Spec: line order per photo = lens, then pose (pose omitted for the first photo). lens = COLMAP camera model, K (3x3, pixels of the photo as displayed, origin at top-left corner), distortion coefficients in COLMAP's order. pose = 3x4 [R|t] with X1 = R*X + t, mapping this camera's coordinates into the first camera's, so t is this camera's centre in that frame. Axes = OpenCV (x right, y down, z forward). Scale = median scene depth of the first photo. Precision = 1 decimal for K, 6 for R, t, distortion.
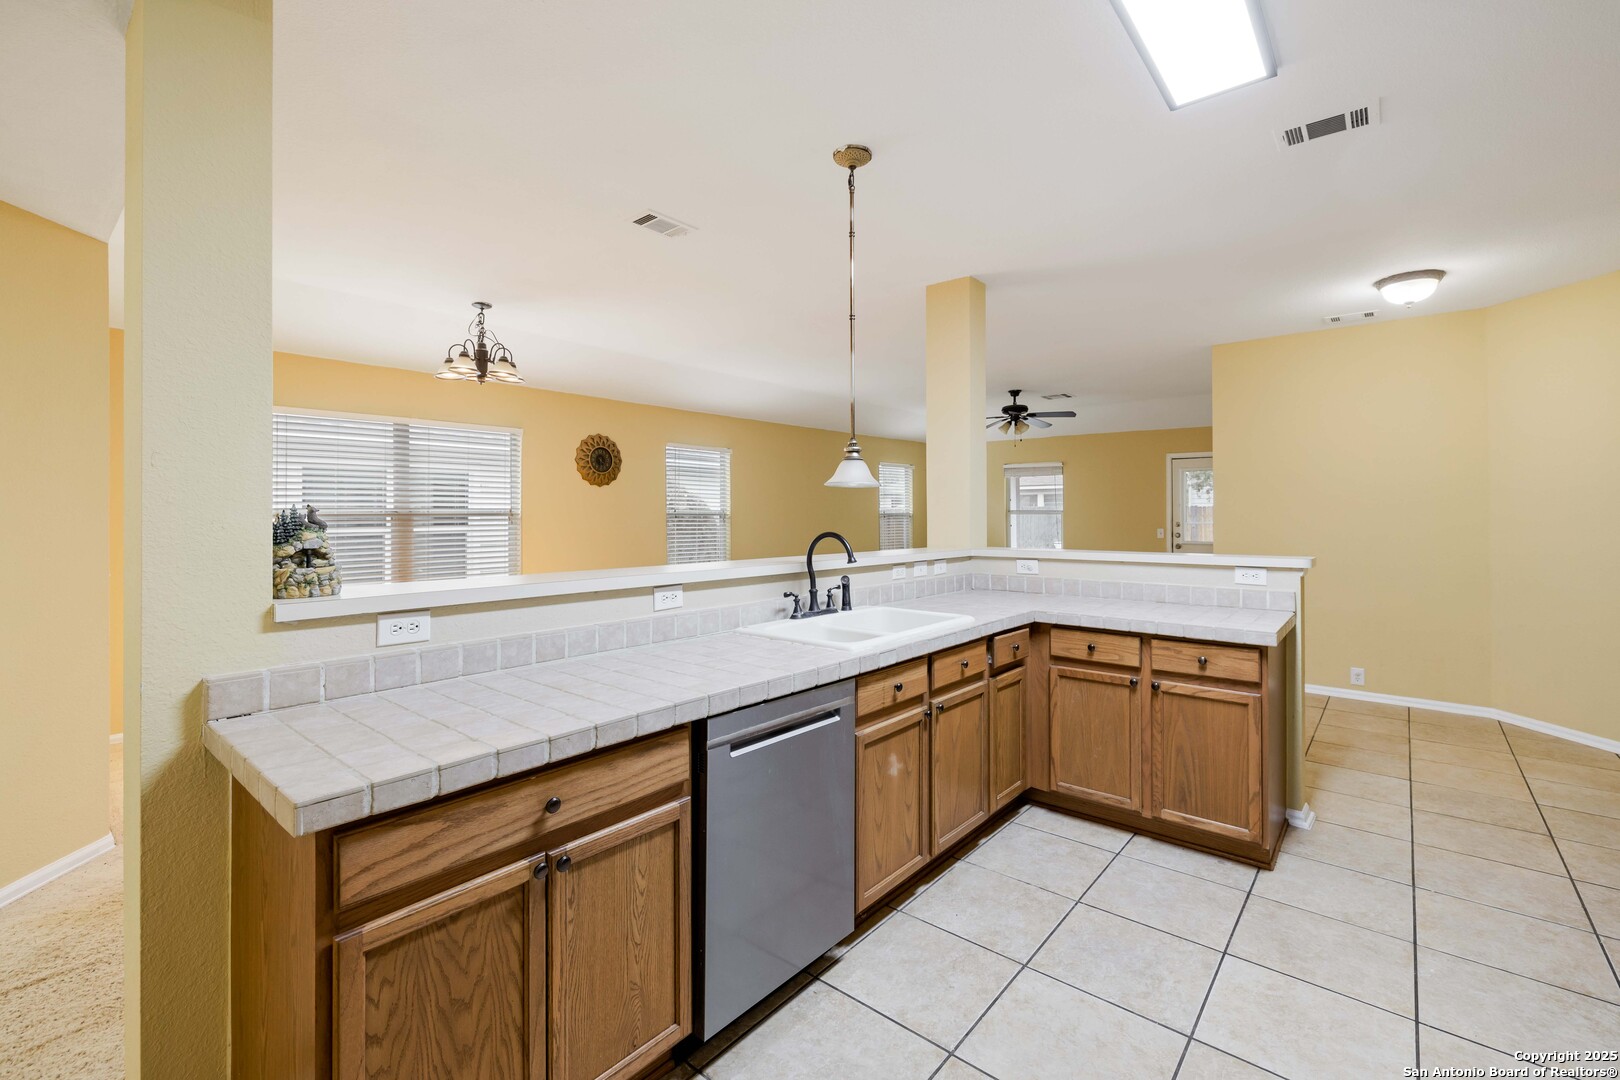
lens RADIAL K [[691.4, 0, 817.0], [0, 691.4, 516.7], [0, 0, 1]] dist [0.000155, 0.000128]
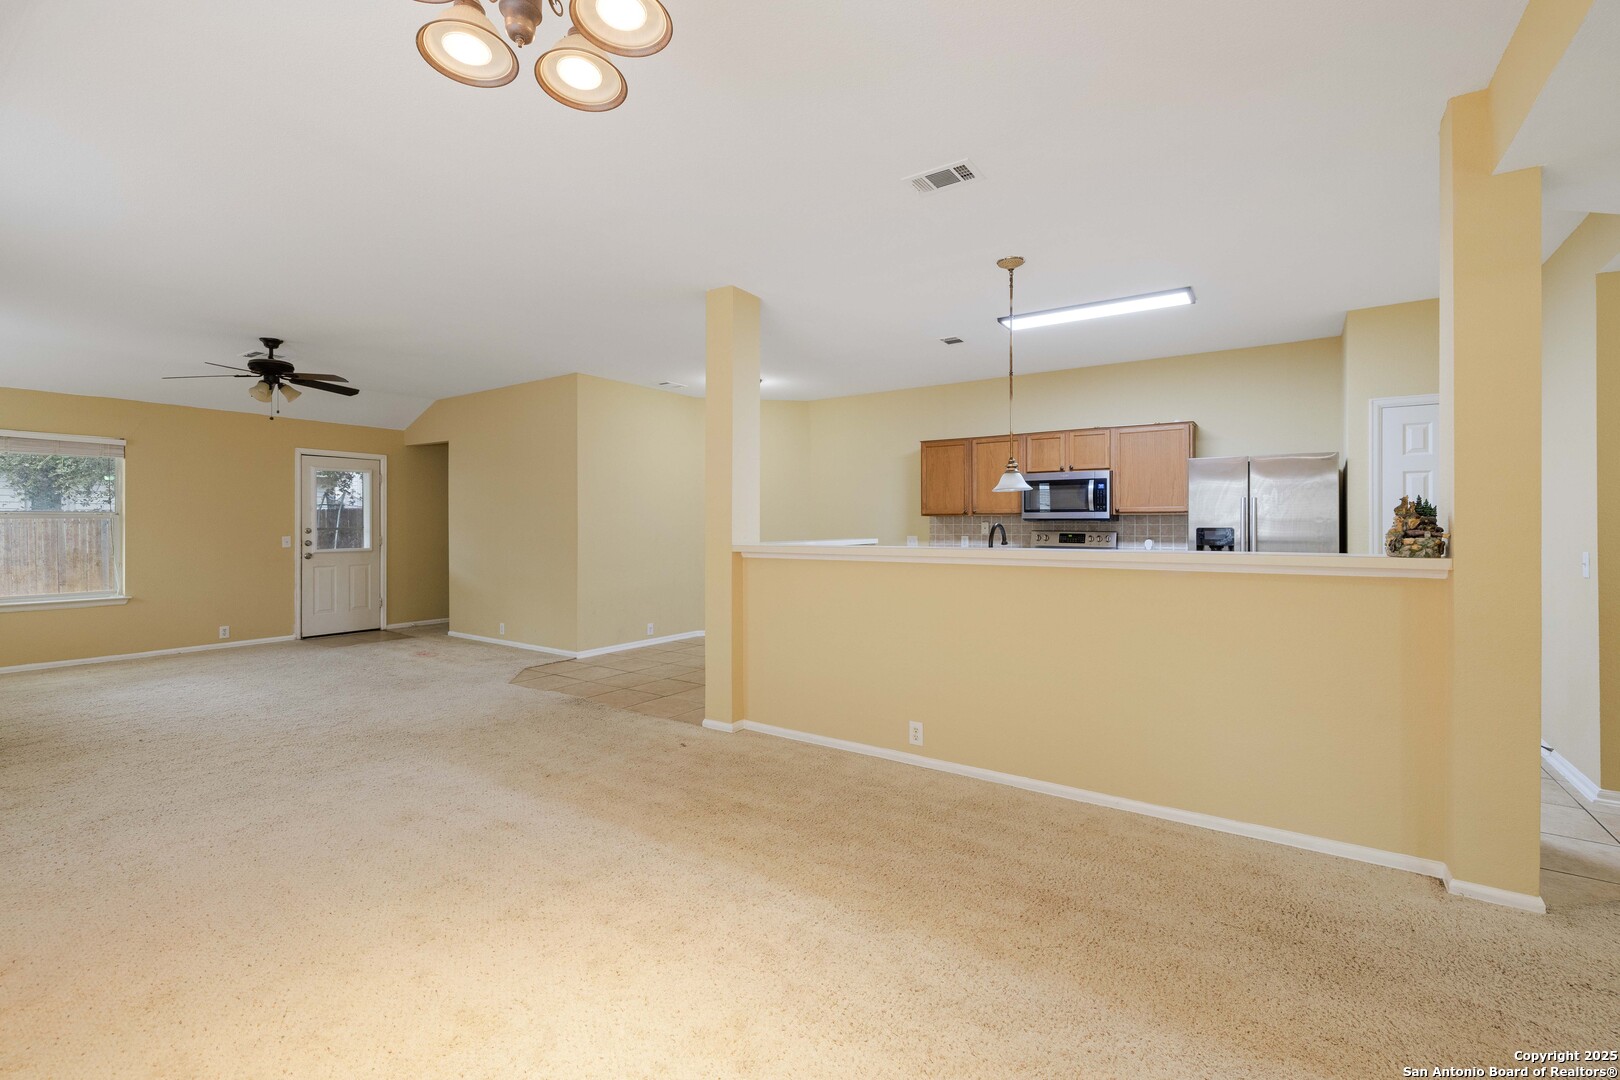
lens RADIAL K [[688.0, 0, 806.1], [0, 688.0, 523.6], [0, 0, 1]] dist [-0.001055, -0.000026]
pose [[-0.085487, -0.000122, 0.996339, -1.212584], [0.006599, 0.999978, 0.000689, 0.017264], [-0.996317, 0.006634, -0.085484, 1.409341]]
